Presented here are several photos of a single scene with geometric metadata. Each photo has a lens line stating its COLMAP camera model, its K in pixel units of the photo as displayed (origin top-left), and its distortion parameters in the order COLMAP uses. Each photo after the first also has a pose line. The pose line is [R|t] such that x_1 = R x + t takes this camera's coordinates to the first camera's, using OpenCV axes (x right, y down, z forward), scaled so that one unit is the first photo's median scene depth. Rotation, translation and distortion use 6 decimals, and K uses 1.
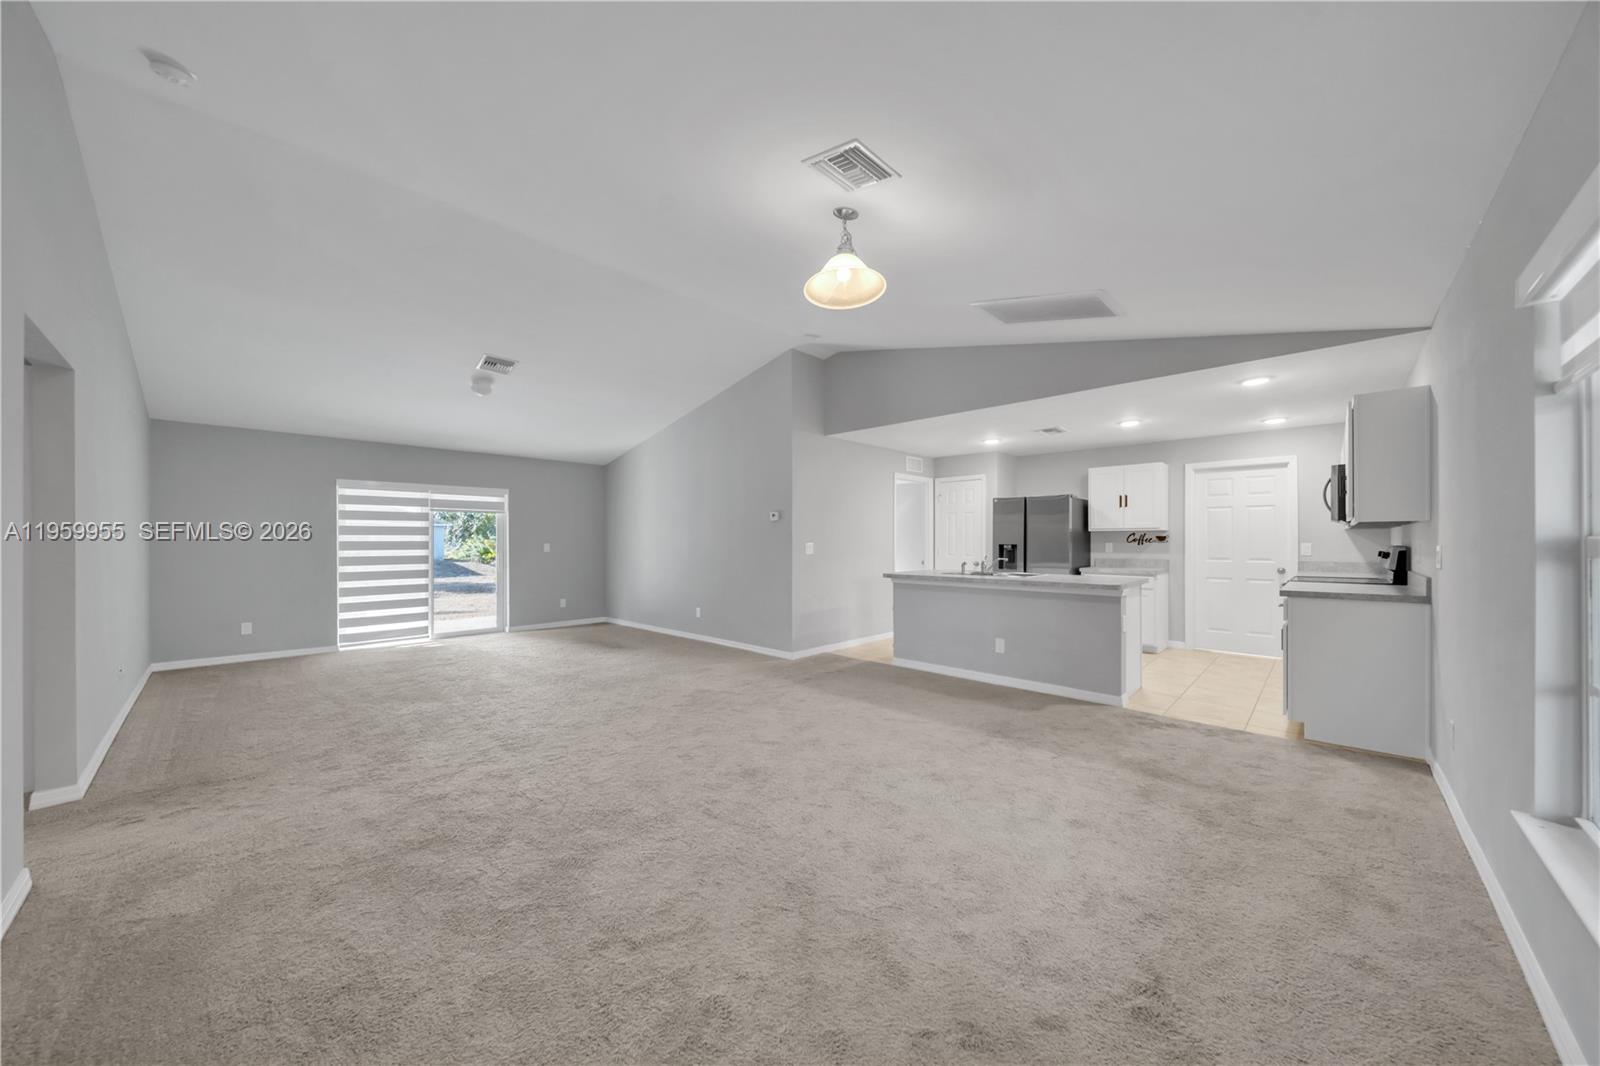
lens RADIAL K [[552.0, 0, 798.1], [0, 552.0, 541.7], [0, 0, 1]] dist [0.000181, -0.000334]
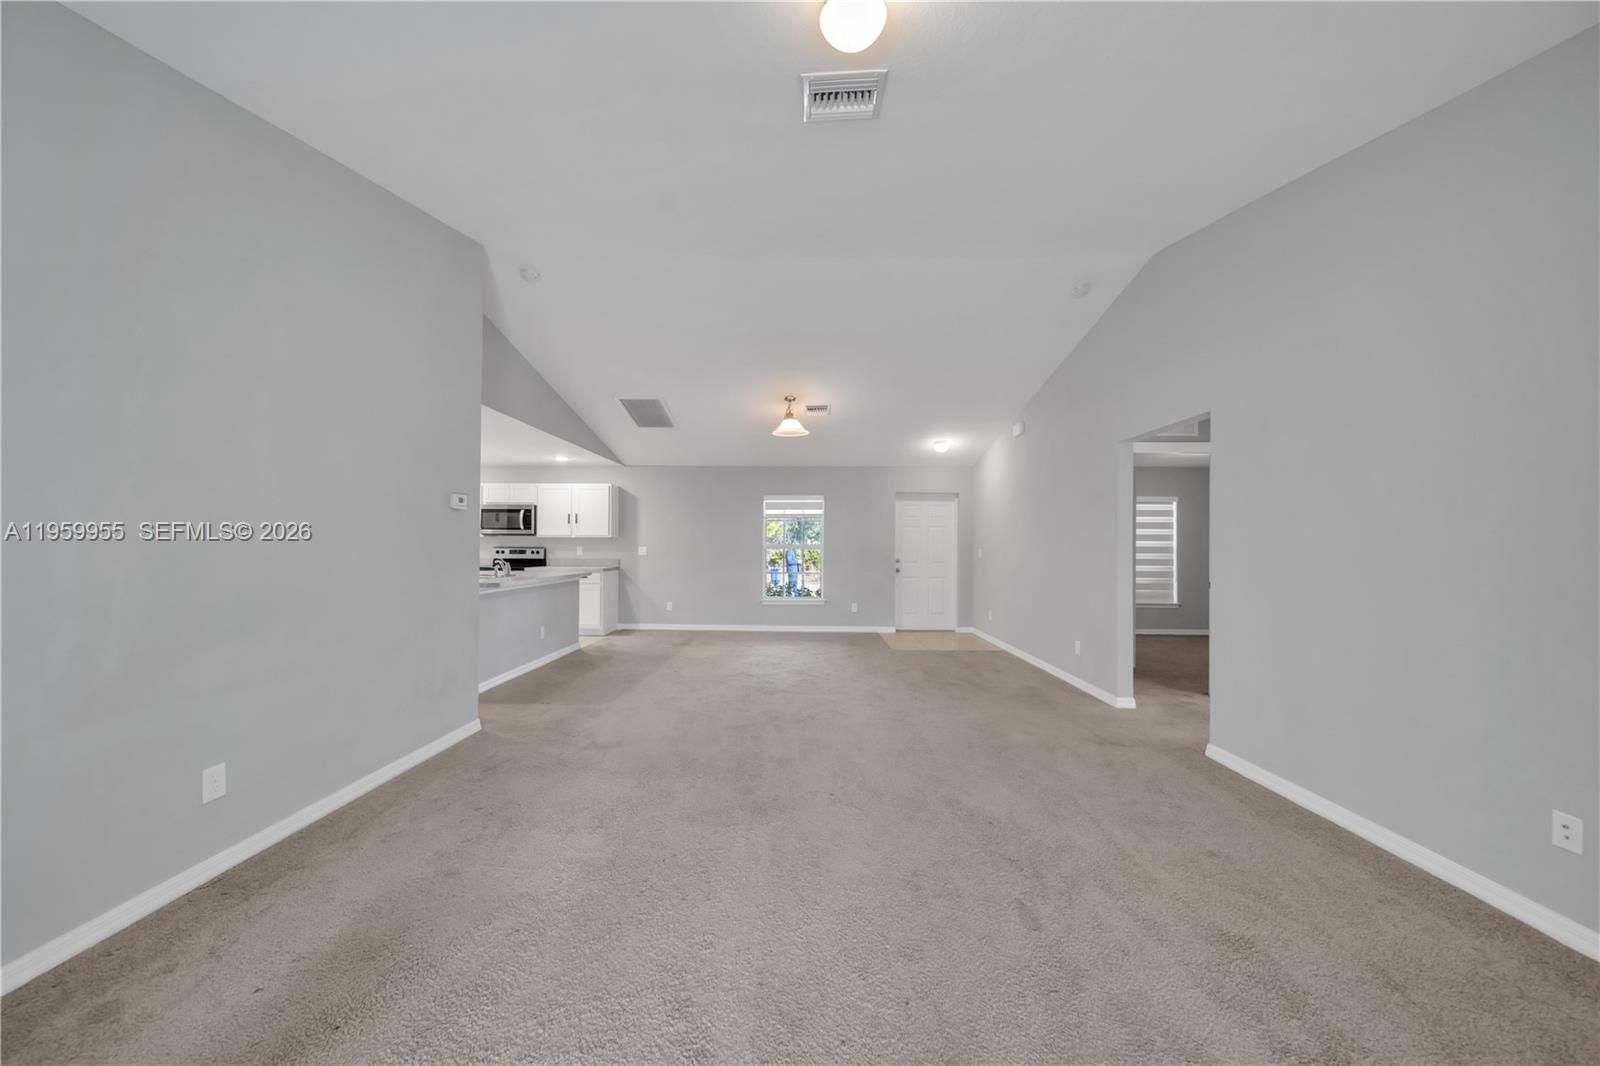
lens RADIAL K [[552.0, 0, 798.1], [0, 552.0, 541.7], [0, 0, 1]] dist [0.000181, -0.000334]
pose [[-0.679265, 0.003242, 0.733886, -0.685711], [-0.005821, 0.999935, -0.009805, 0.000373], [-0.733870, -0.010932, -0.679202, 1.089727]]
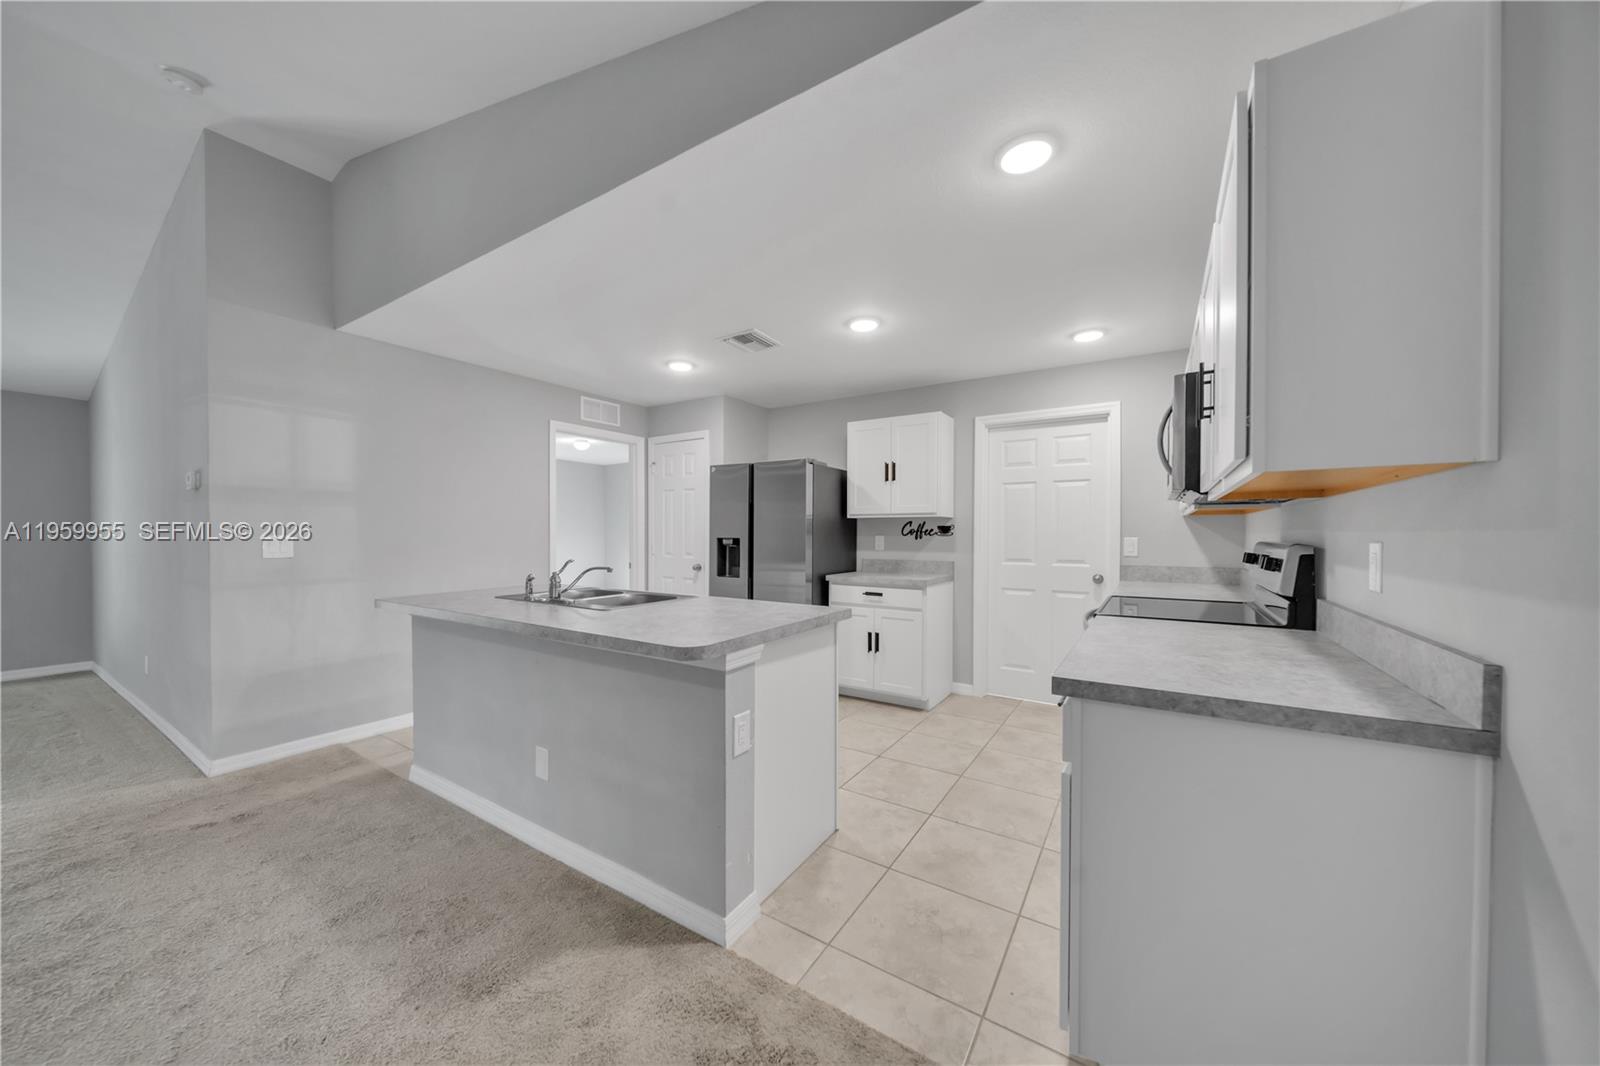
lens RADIAL K [[552.0, 0, 798.1], [0, 552.0, 541.7], [0, 0, 1]] dist [0.000181, -0.000334]
pose [[0.981364, -0.000595, 0.192157, 0.375802], [-0.002079, 0.999904, 0.013712, 0.000040], [-0.192146, -0.013856, 0.981268, 0.400583]]
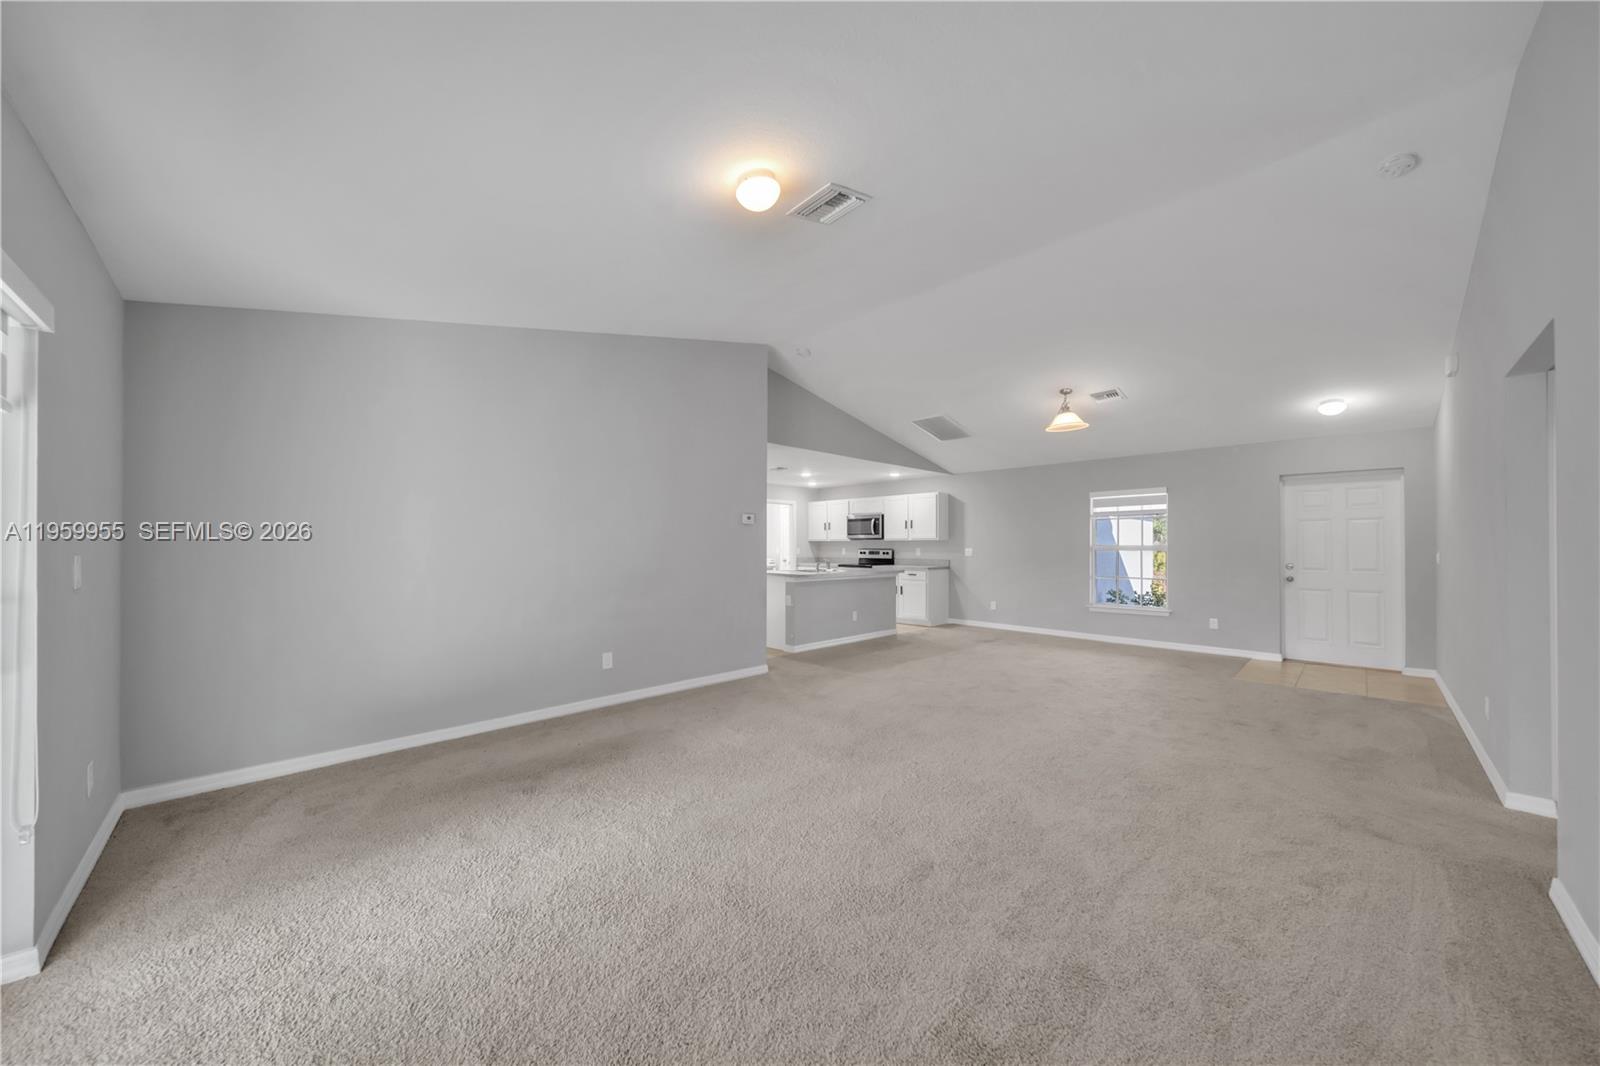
lens RADIAL K [[552.0, 0, 798.1], [0, 552.0, 541.7], [0, 0, 1]] dist [0.000181, -0.000334]
pose [[0.031560, 0.009583, 0.999456, -0.894925], [-0.002892, 0.999951, -0.009497, -0.000671], [-0.999498, -0.002591, 0.031586, 0.857861]]
